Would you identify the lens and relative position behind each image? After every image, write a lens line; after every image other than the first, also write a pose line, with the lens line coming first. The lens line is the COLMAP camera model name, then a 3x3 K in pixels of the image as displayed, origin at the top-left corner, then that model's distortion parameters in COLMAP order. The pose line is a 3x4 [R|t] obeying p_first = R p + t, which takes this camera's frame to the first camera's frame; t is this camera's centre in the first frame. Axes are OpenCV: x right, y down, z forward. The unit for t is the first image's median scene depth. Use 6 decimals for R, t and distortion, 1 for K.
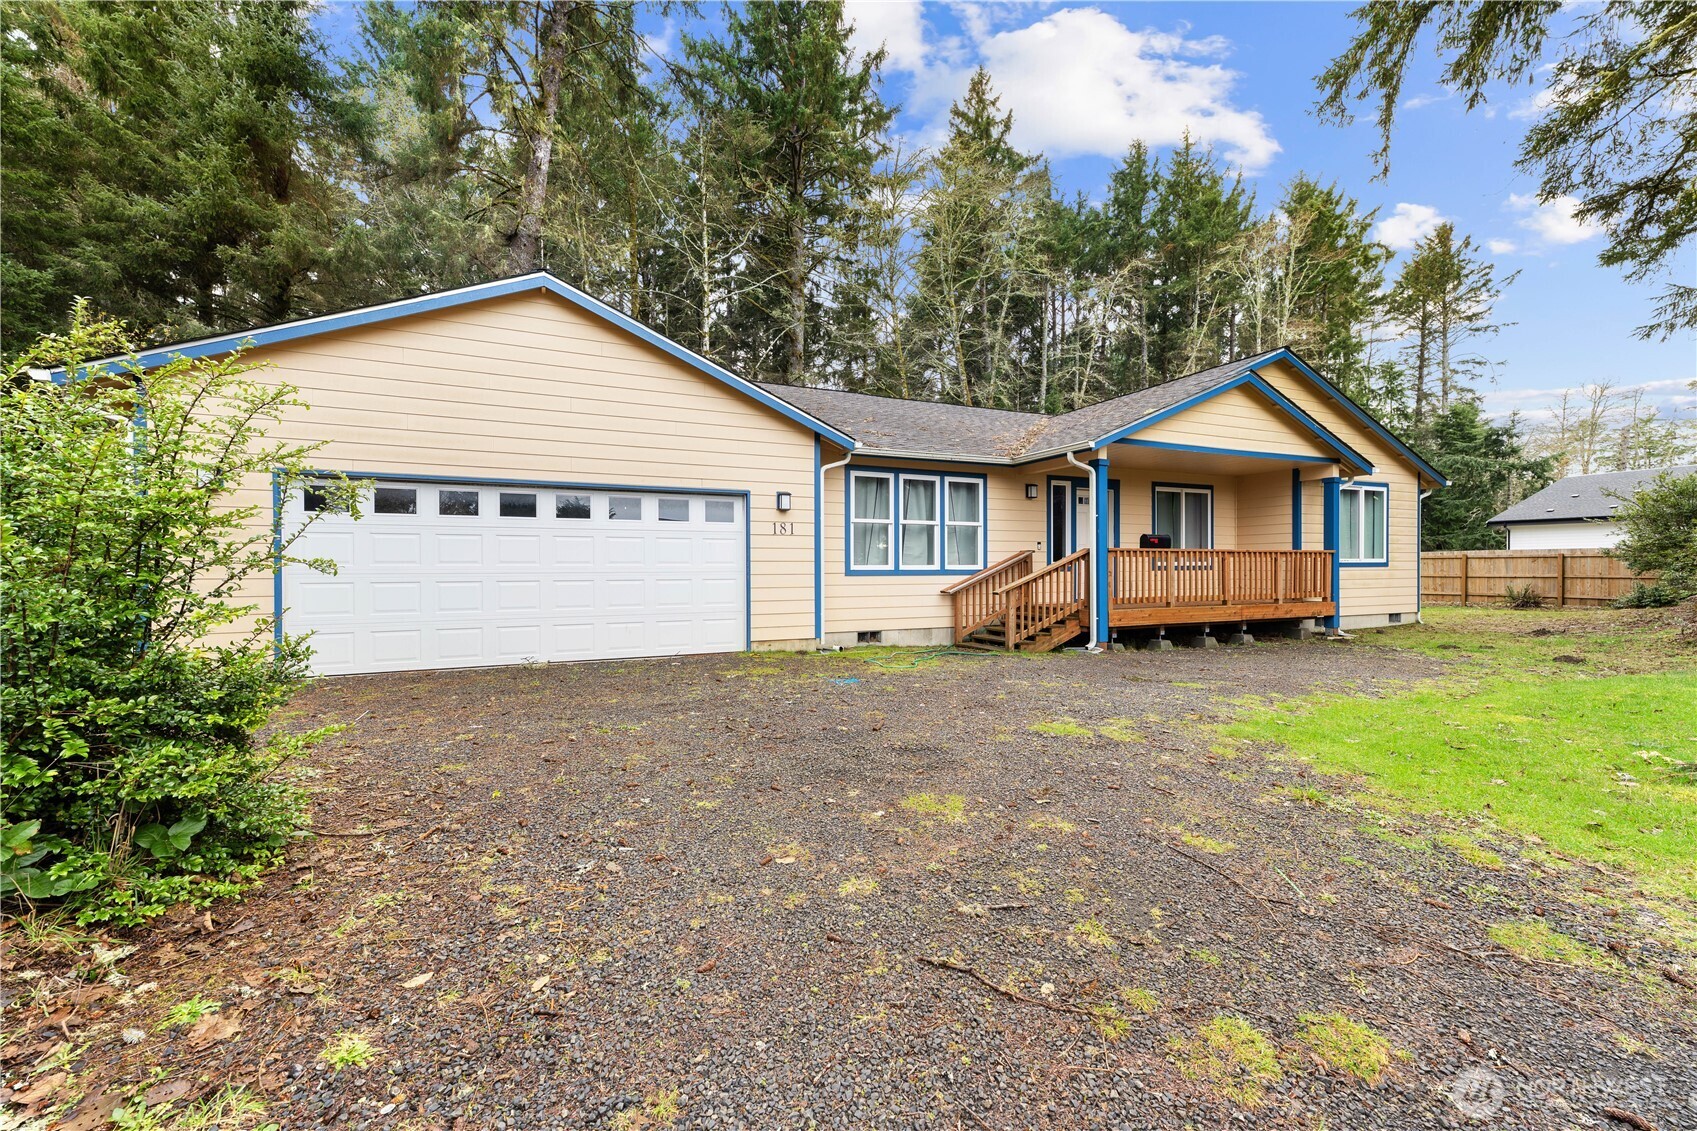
lens RADIAL K [[669.1, 0, 846.8], [0, 669.1, 572.7], [0, 0, 1]] dist [0.028008, 0.000420]
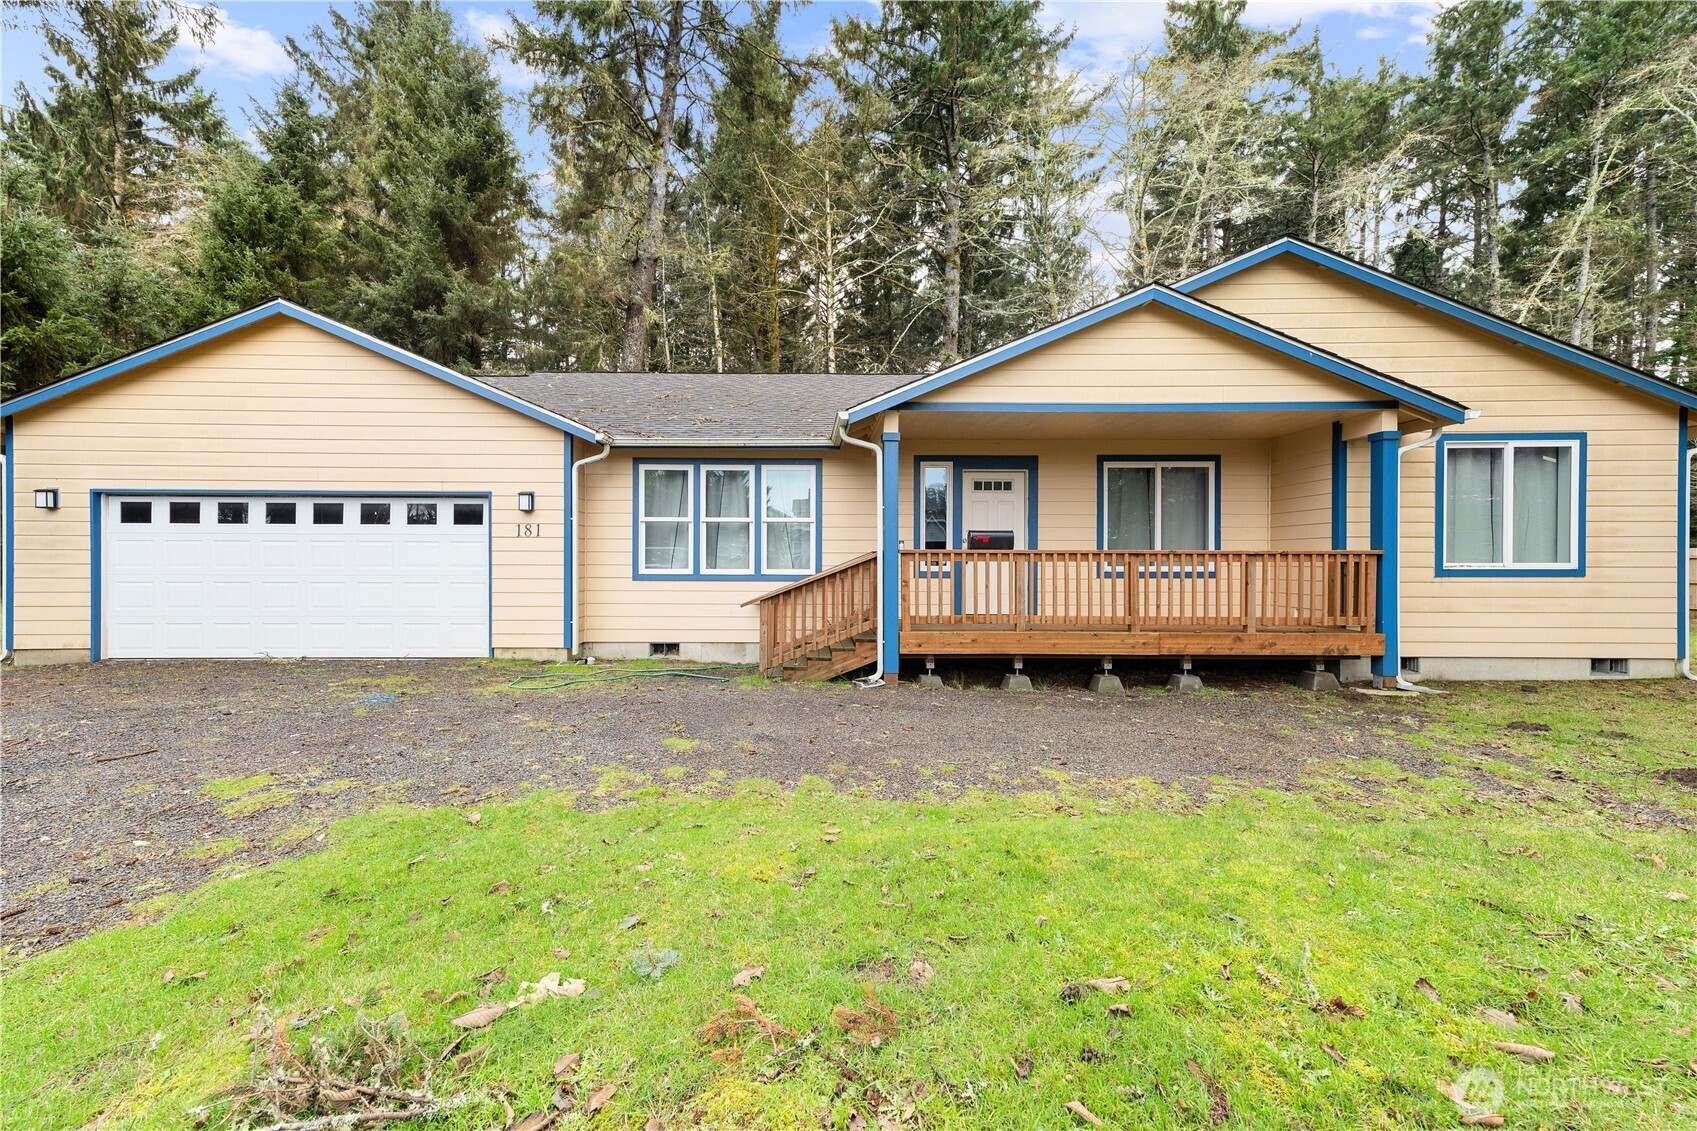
lens RADIAL K [[692.1, 0, 848.5], [0, 692.1, 565.5], [0, 0, 1]] dist [0.028236, 0.000314]
pose [[0.910417, 0.008029, -0.413614, 0.628294], [-0.008528, 0.999963, 0.000640, -0.018114], [0.413604, 0.002945, 0.910452, 0.252591]]
